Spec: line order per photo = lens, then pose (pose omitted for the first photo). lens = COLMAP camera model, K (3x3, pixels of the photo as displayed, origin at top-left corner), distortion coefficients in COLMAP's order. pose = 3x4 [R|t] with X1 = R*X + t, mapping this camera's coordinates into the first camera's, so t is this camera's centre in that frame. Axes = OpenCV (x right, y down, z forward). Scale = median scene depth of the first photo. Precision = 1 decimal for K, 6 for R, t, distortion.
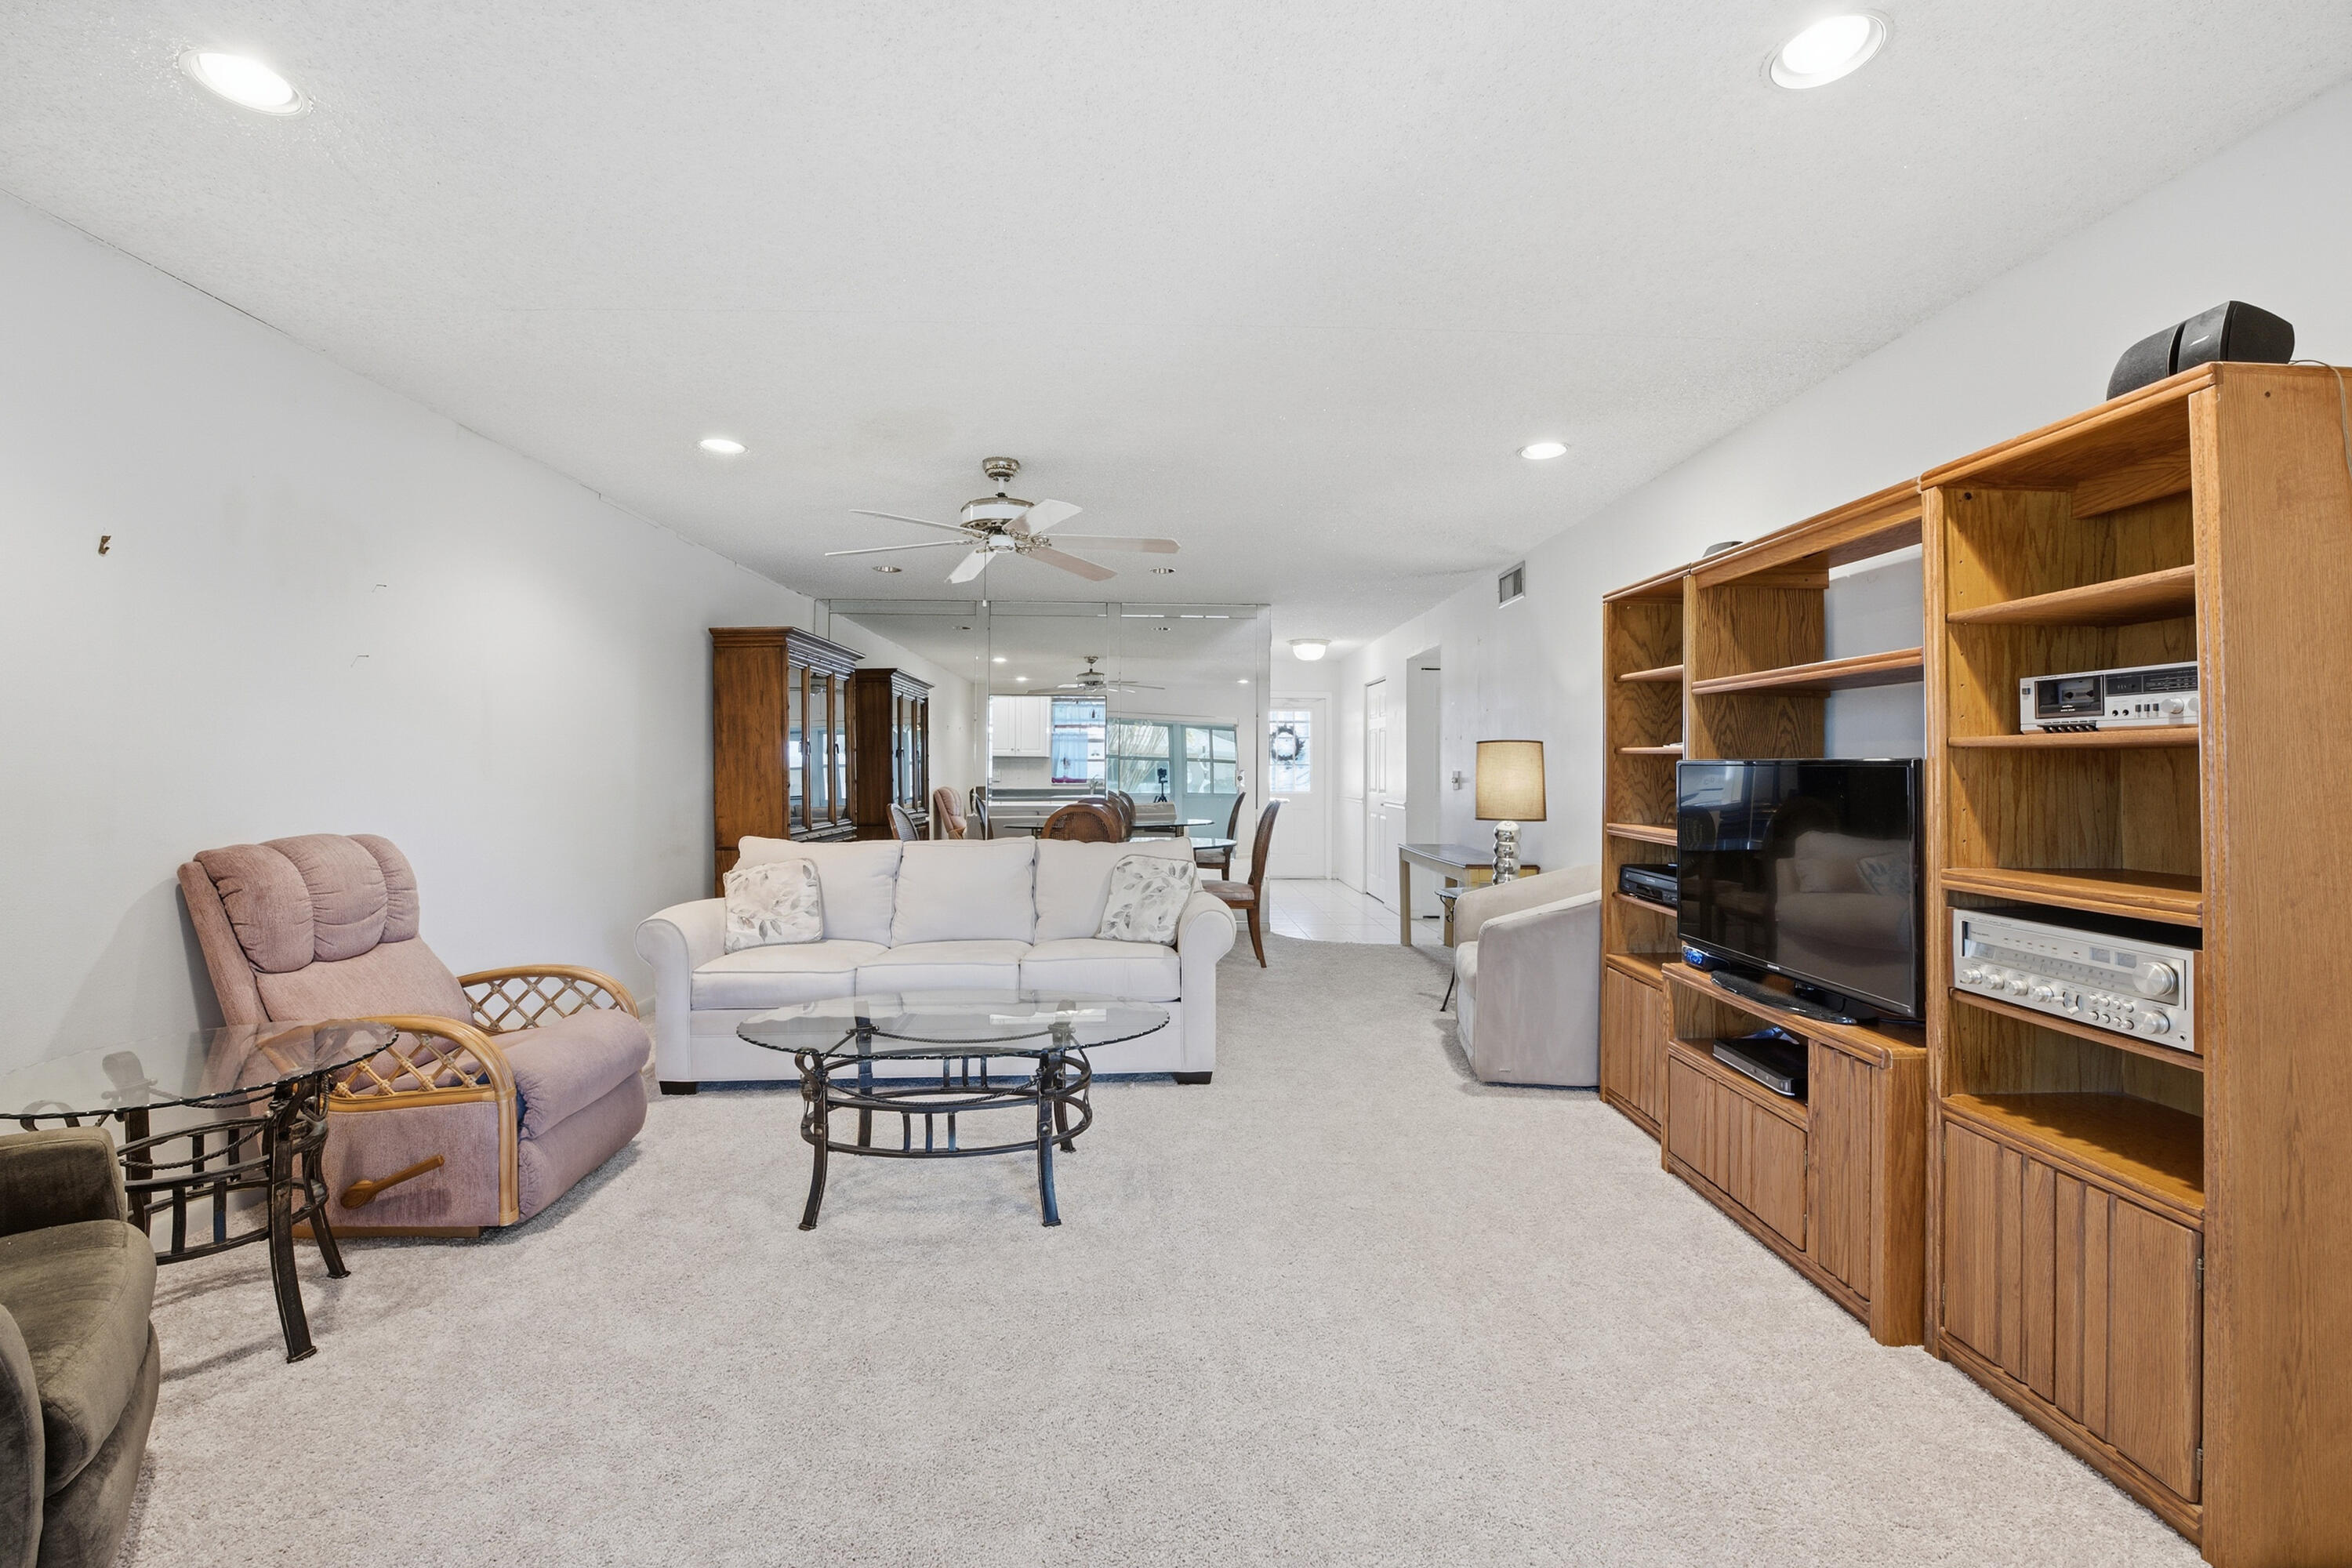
lens RADIAL K [[976.5, 0, 1174.9], [0, 976.5, 768.8], [0, 0, 1]] dist [-0.001328, -0.000302]
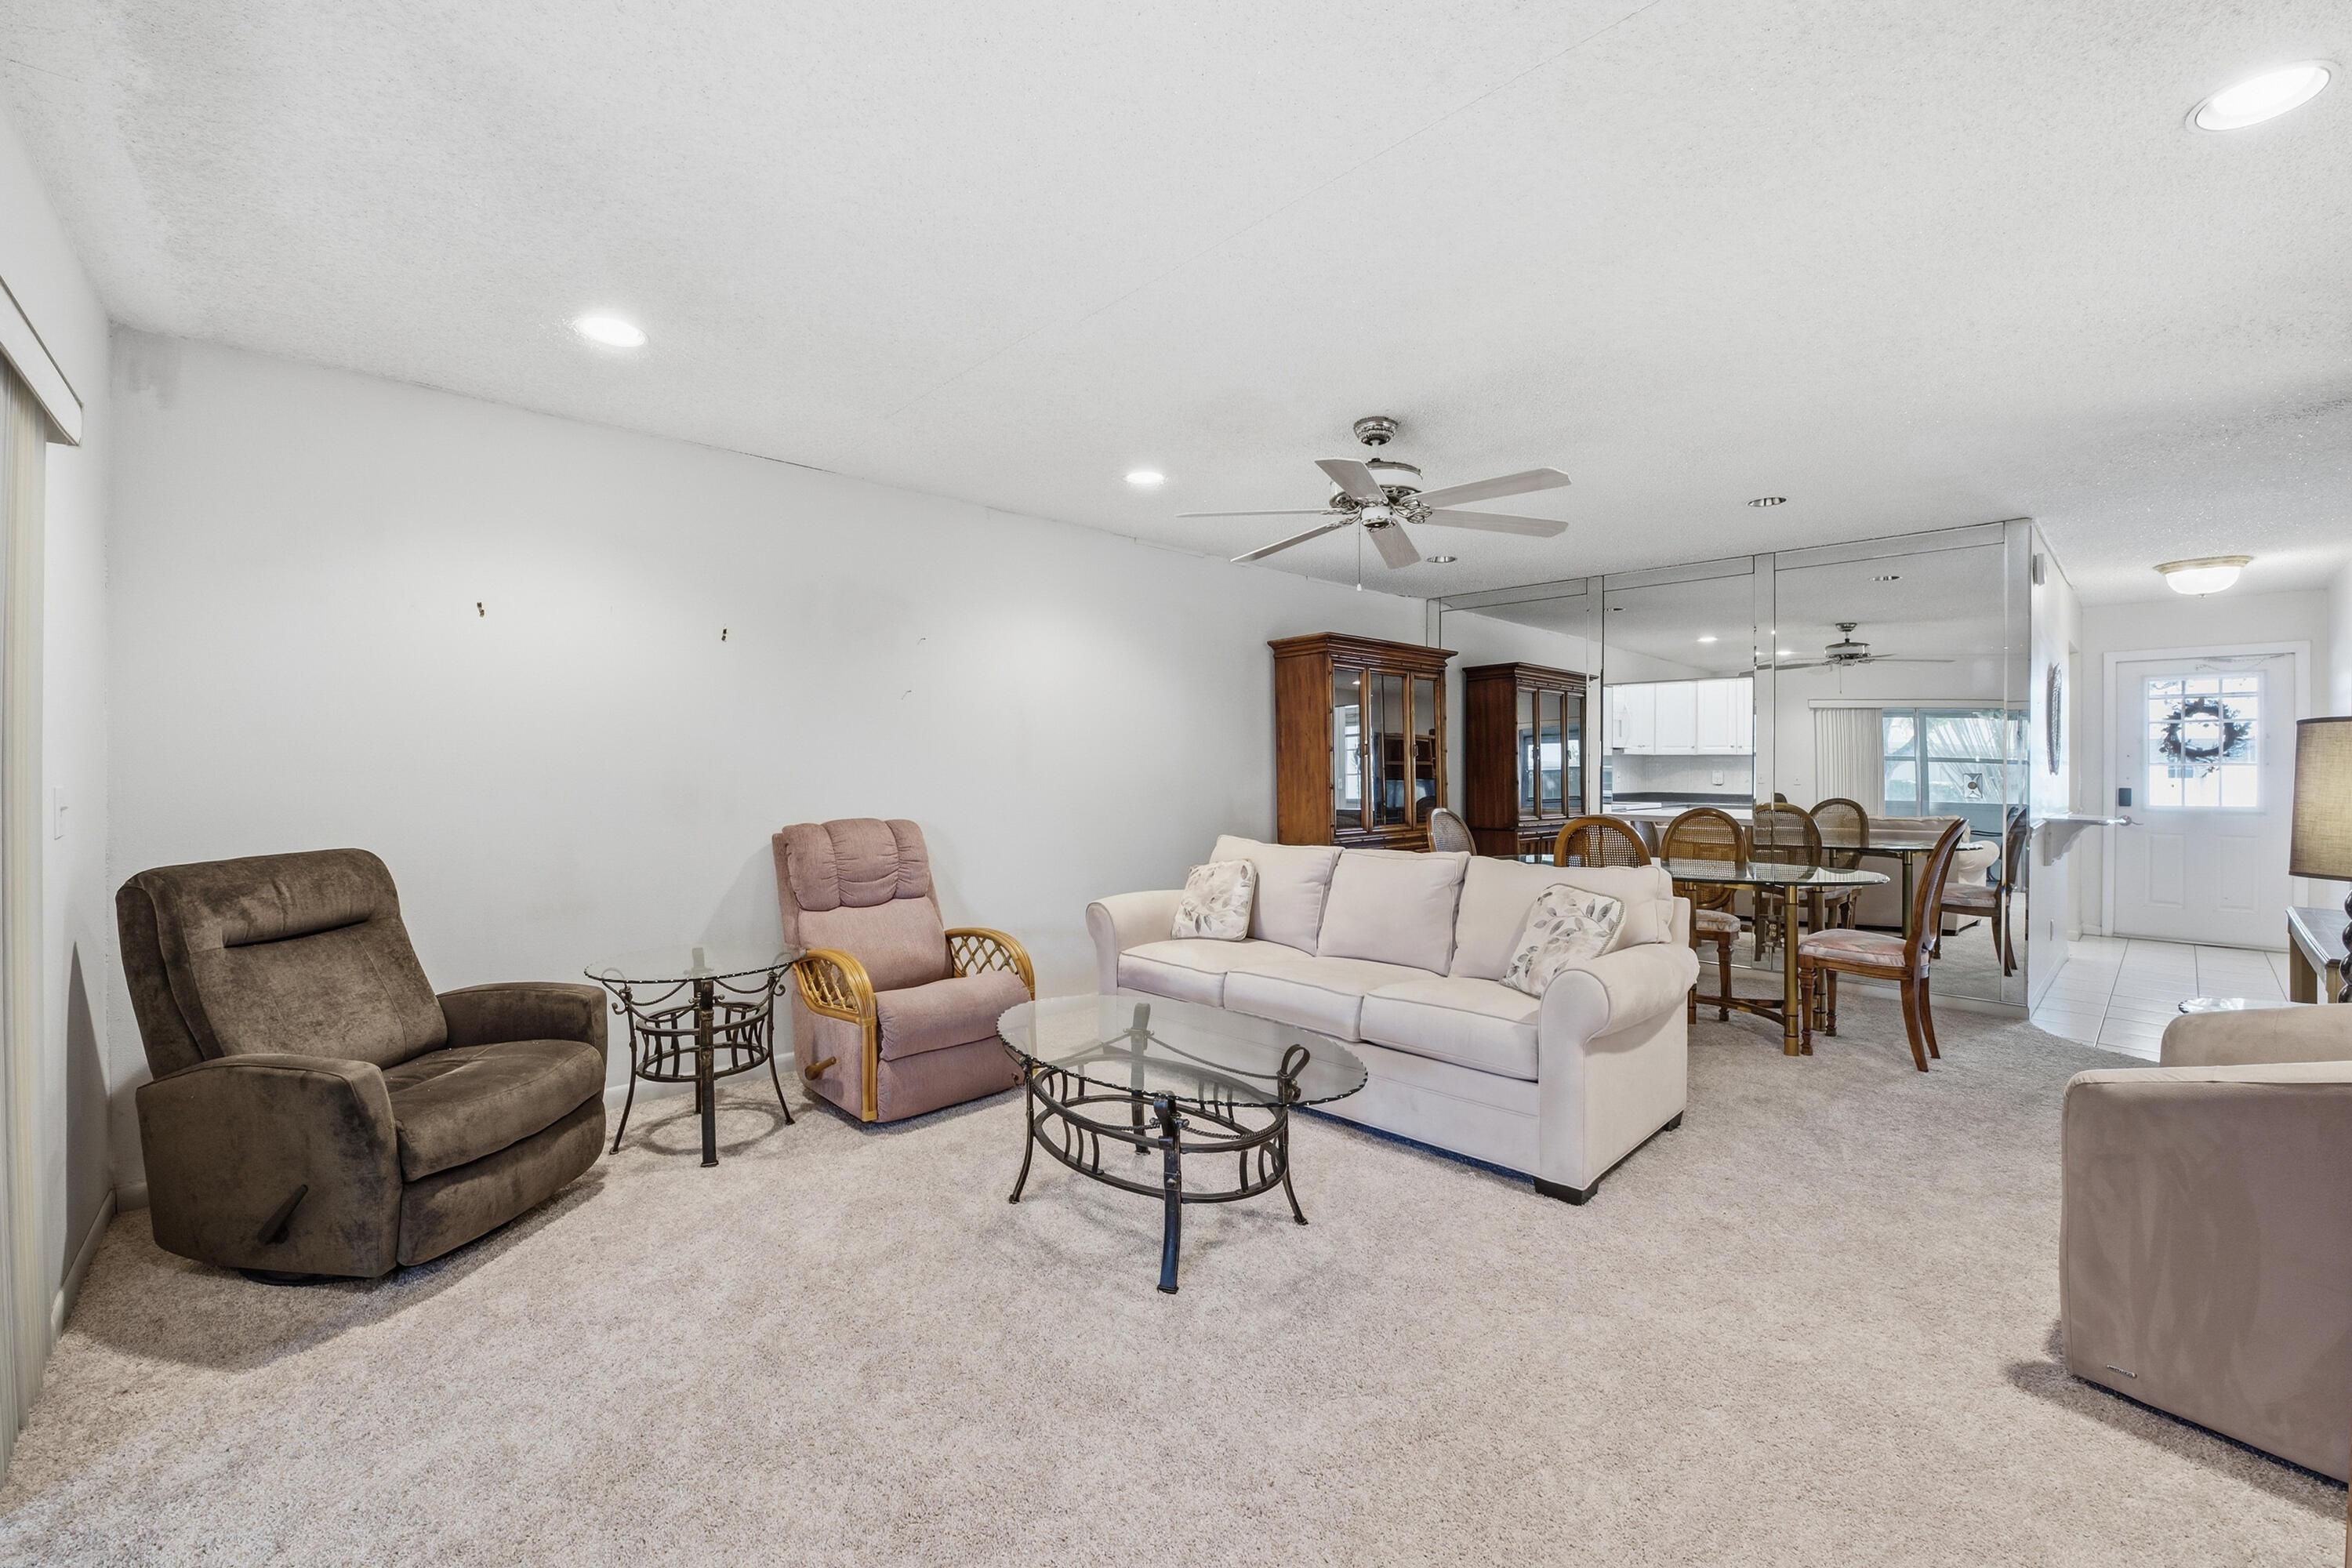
lens RADIAL K [[966.2, 0, 1176.0], [0, 966.2, 784.0], [0, 0, 1]] dist [-0.009024, -0.000447]
pose [[0.665607, 0.012341, -0.746201, 0.348462], [0.000755, 0.999852, 0.017210, -0.005344], [0.746302, -0.012018, 0.665498, 0.281623]]
